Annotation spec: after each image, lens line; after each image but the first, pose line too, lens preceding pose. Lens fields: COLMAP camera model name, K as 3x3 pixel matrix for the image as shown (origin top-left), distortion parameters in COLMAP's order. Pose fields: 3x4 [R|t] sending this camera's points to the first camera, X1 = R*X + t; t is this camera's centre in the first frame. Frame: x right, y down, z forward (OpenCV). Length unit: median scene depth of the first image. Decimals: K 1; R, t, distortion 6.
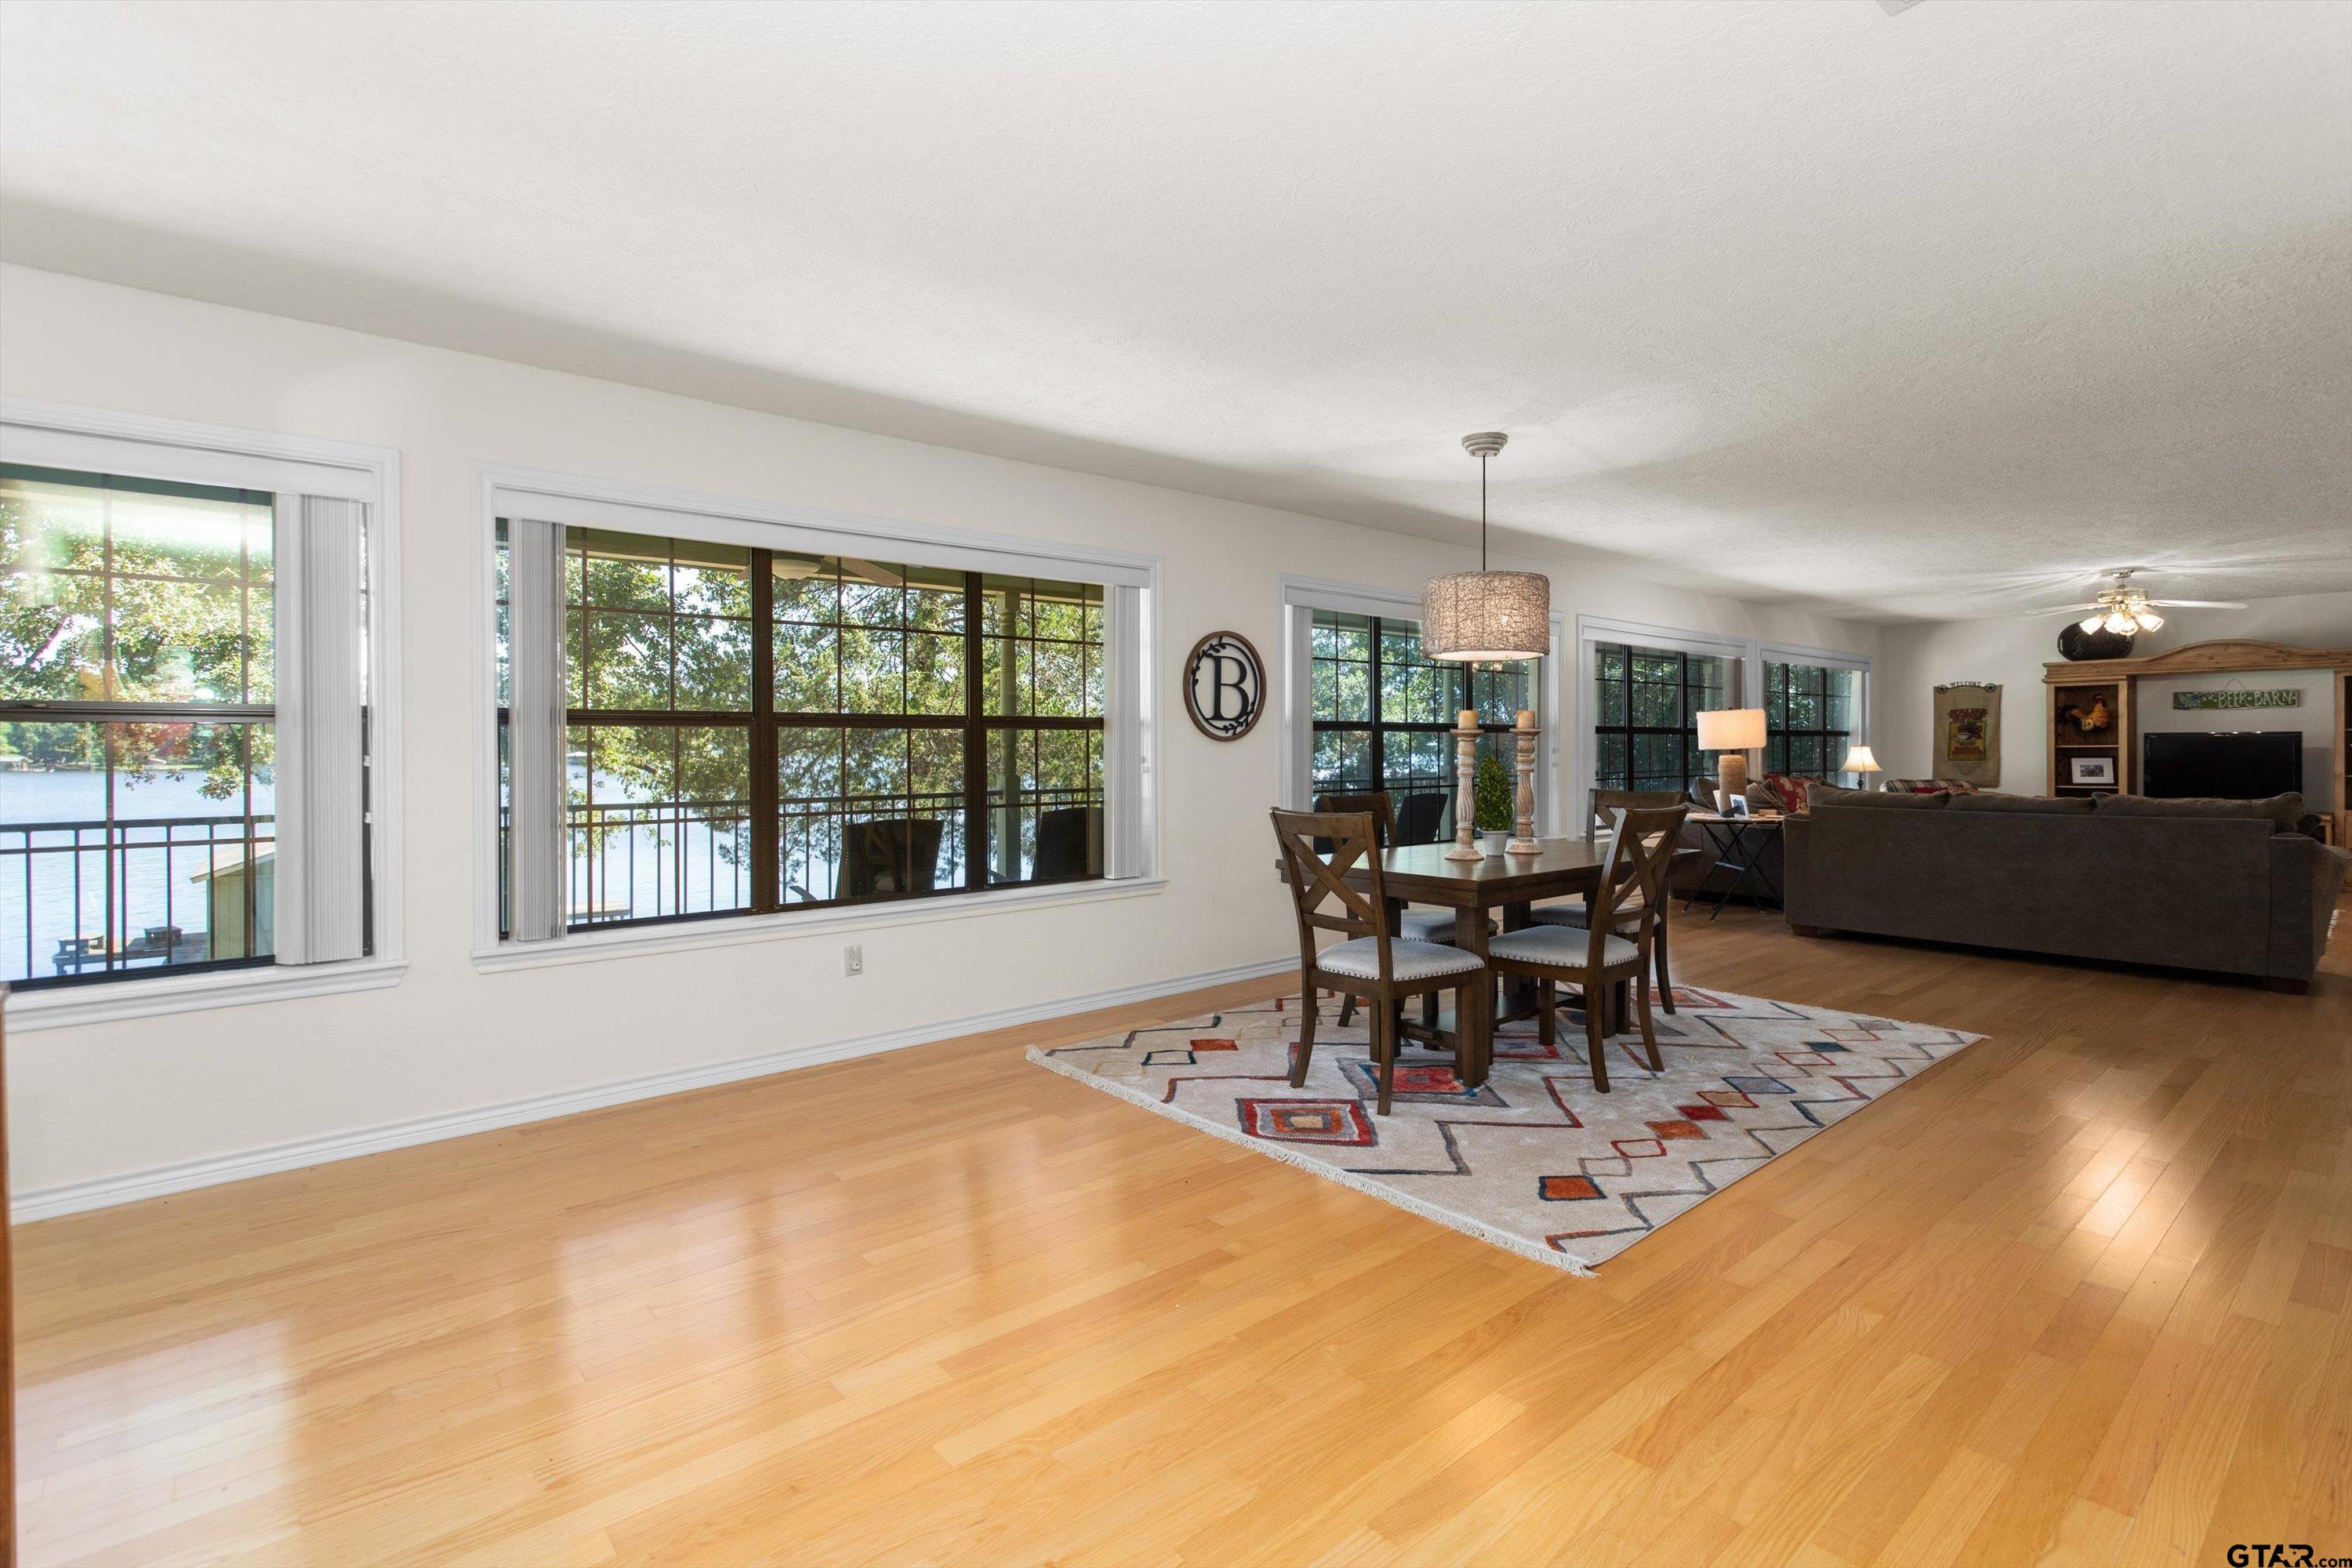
lens RADIAL K [[1117.8, 0, 1193.1], [0, 1117.8, 765.7], [0, 0, 1]] dist [0.012424, 0.002930]
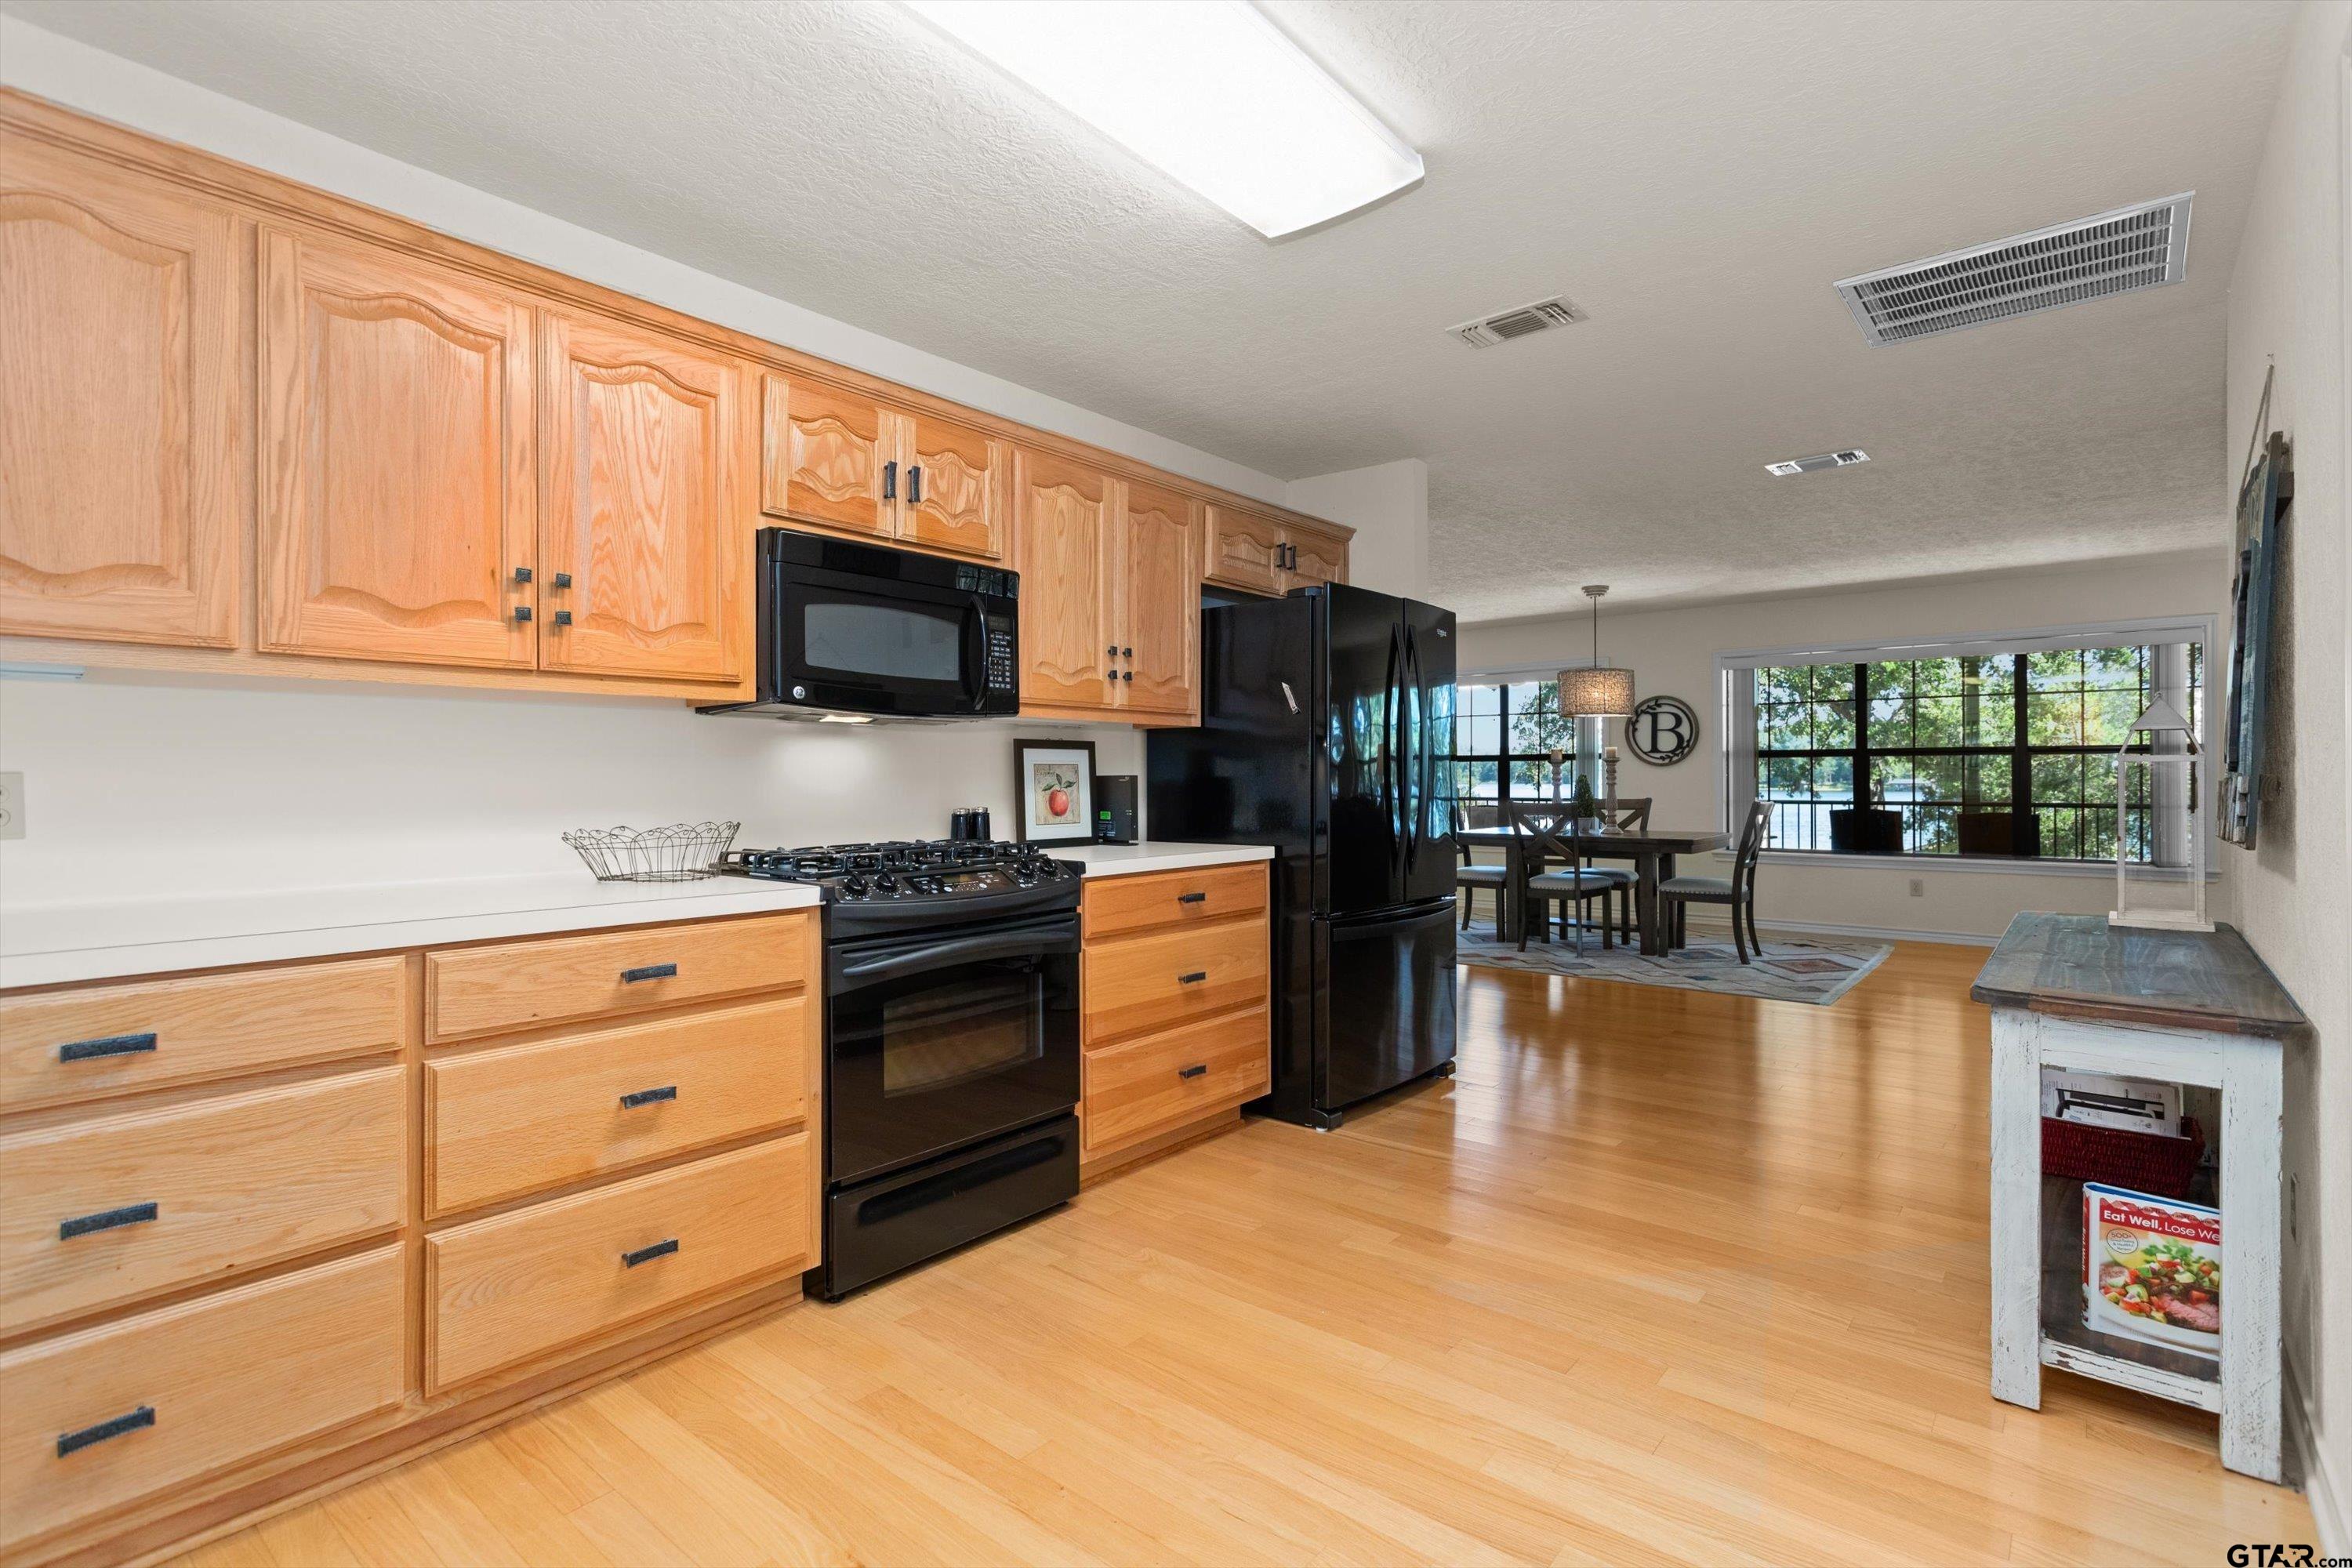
lens RADIAL K [[1117.8, 0, 1169.3], [0, 1117.8, 786.1], [0, 0, 1]] dist [0.012424, 0.002930]
pose [[0.165887, 0.002926, -0.986140, 4.701208], [-0.026728, 0.999642, -0.001530, 0.088488], [0.985782, 0.026612, 0.165906, 0.166895]]
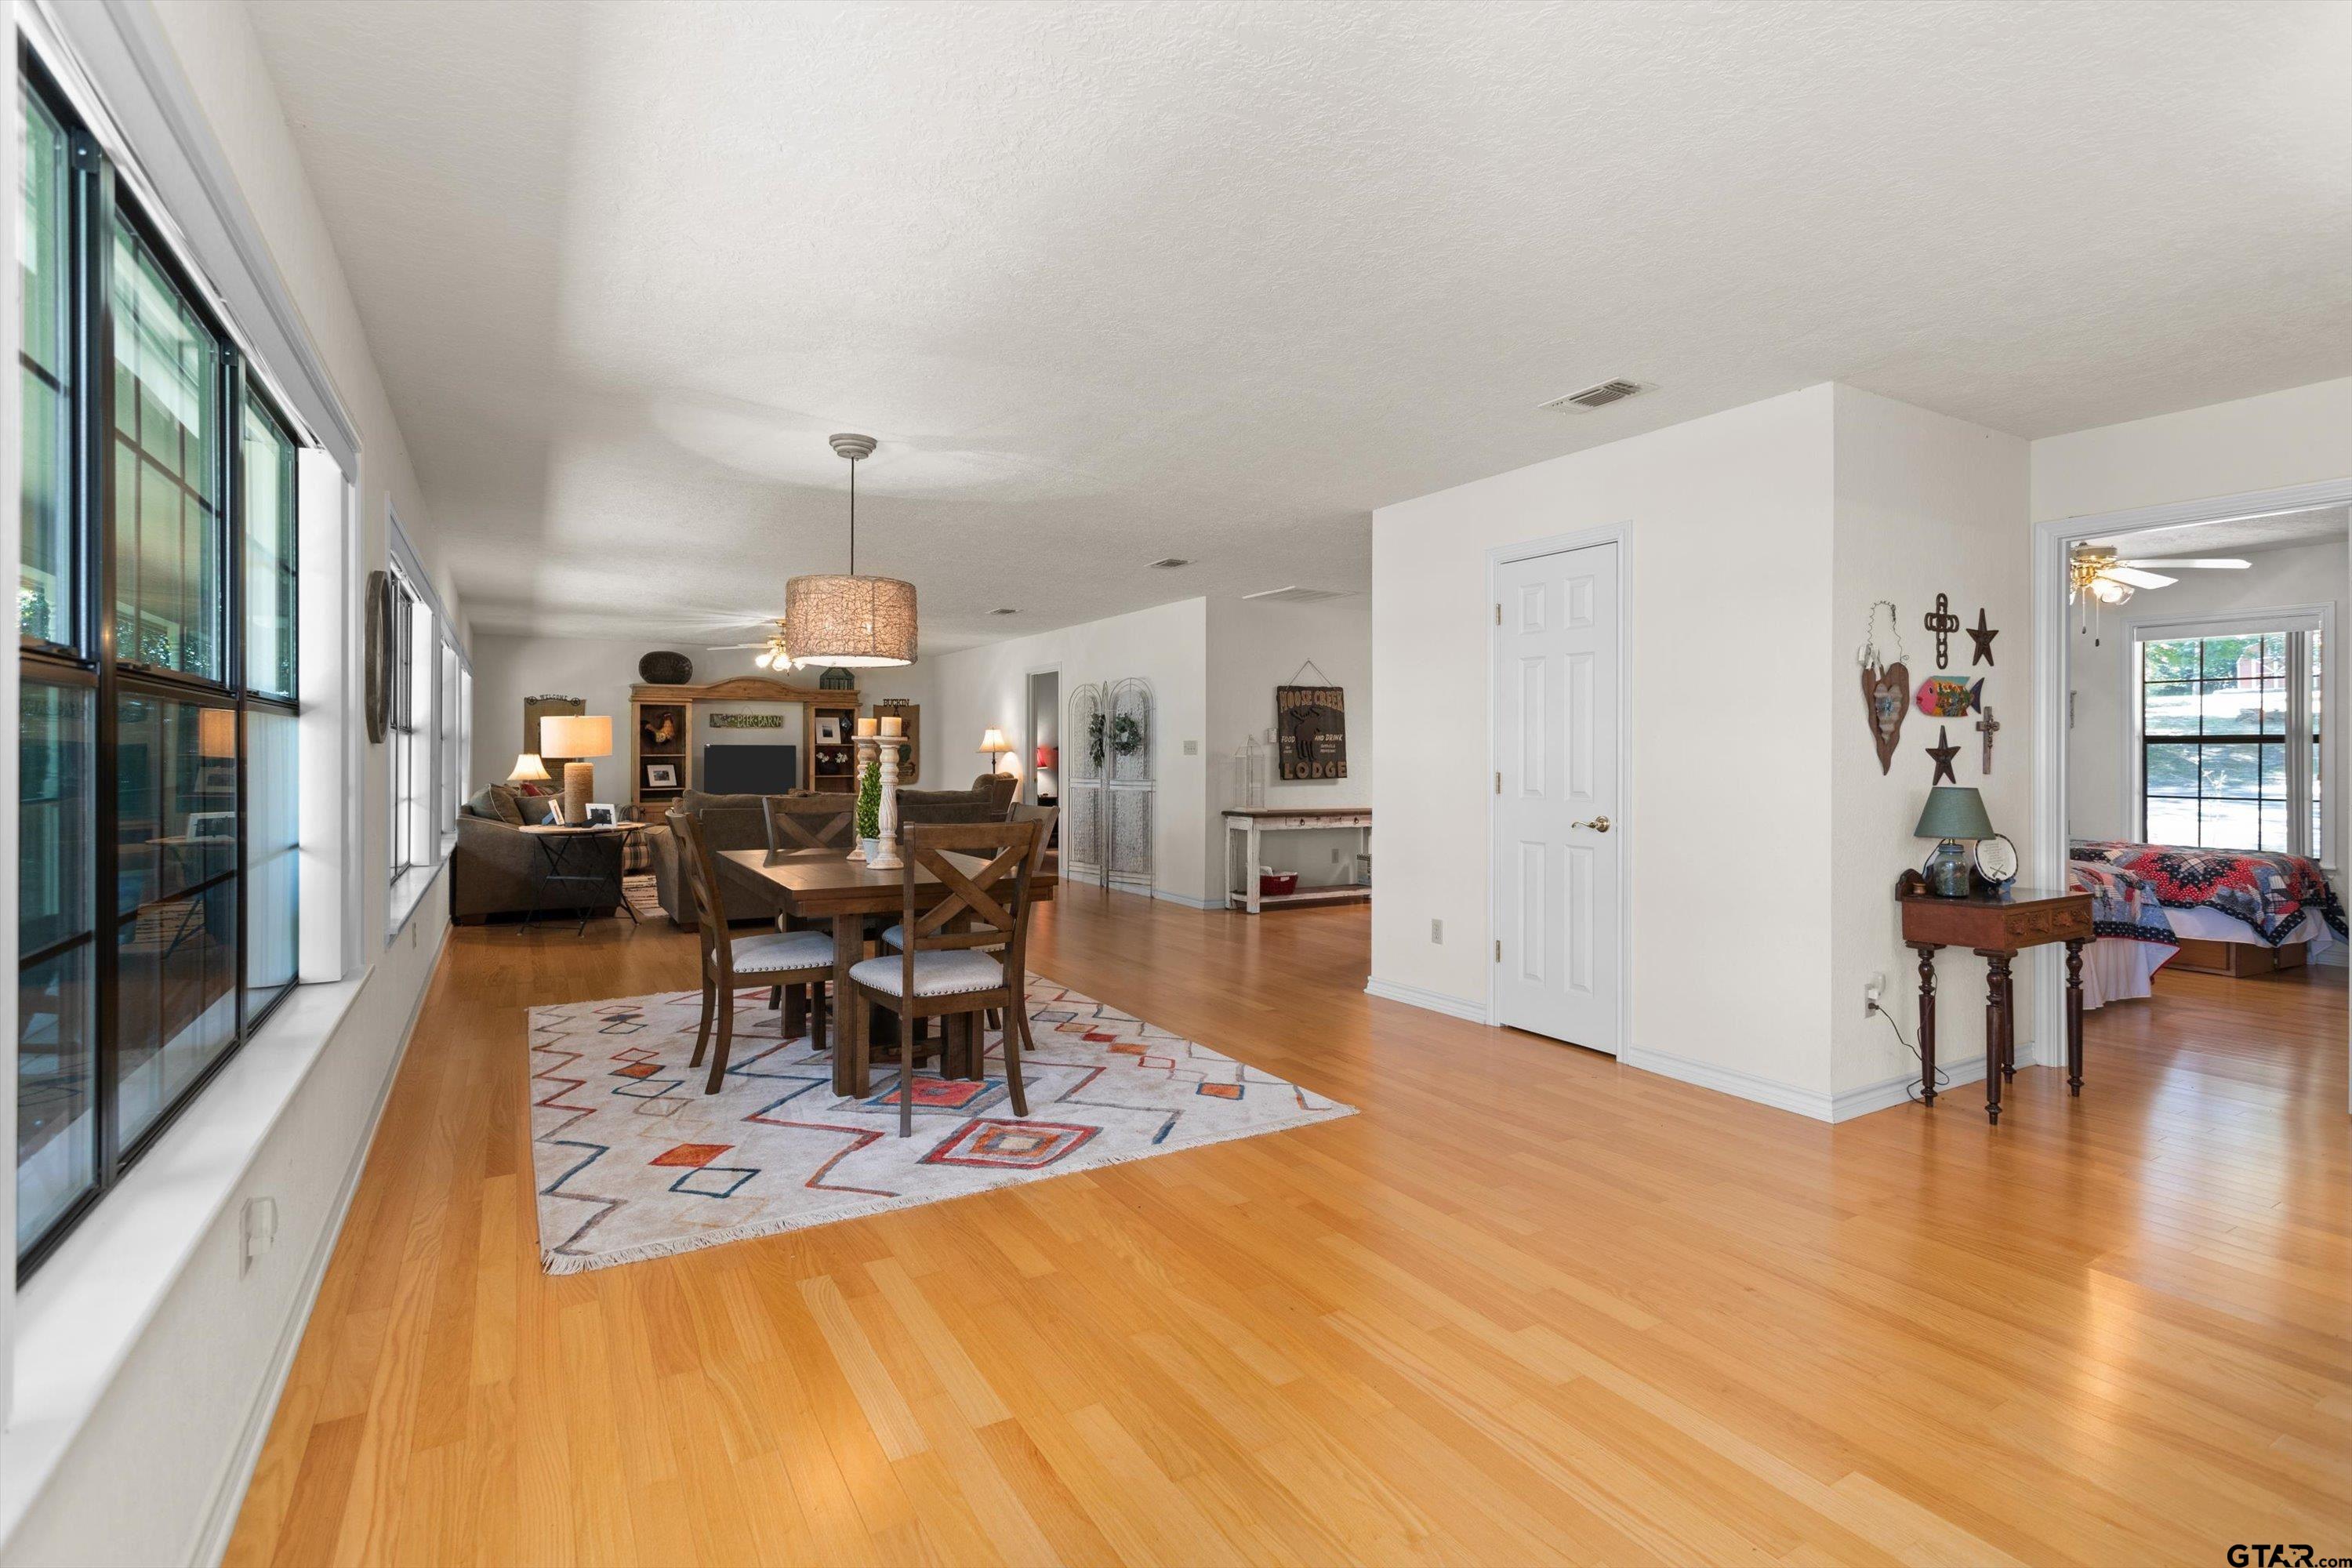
lens RADIAL K [[1117.8, 0, 1182.7], [0, 1117.8, 772.3], [0, 0, 1]] dist [0.012424, 0.002930]
pose [[0.167968, -0.009771, 0.985744, -0.399492], [0.010425, 0.999913, 0.008135, -0.003928], [-0.985737, 0.008910, 0.168055, 0.337756]]
